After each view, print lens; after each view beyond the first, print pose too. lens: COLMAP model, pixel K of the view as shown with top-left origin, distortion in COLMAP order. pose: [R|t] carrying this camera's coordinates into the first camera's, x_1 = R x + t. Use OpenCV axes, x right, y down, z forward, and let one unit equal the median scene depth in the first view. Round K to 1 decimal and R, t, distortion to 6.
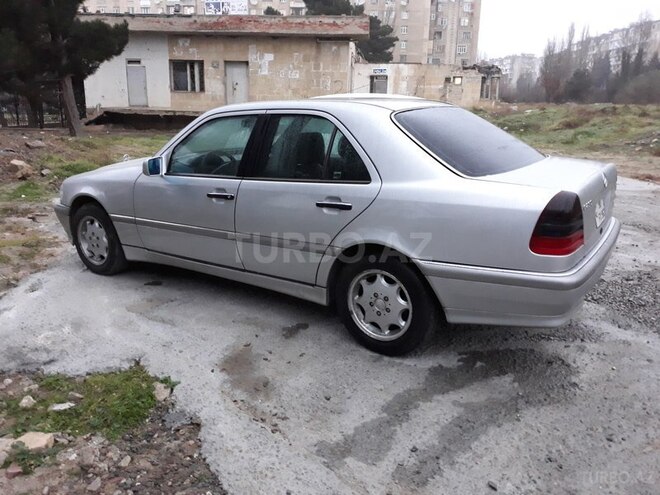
lens RADIAL K [[543.4, 0, 330.0], [0, 543.4, 247.5], [0, 0, 1]] dist [-0.003878, 0.001014]
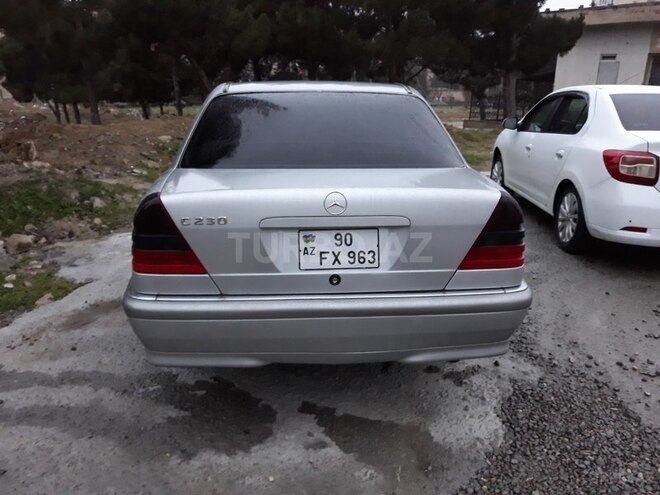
lens RADIAL K [[543.4, 0, 330.0], [0, 543.4, 247.5], [0, 0, 1]] dist [-0.003878, 0.001014]
pose [[0.633162, 0.227794, -0.739740, 0.150202], [-0.226218, 0.968445, 0.104595, -0.021392], [0.740224, 0.101117, 0.664714, 0.086399]]
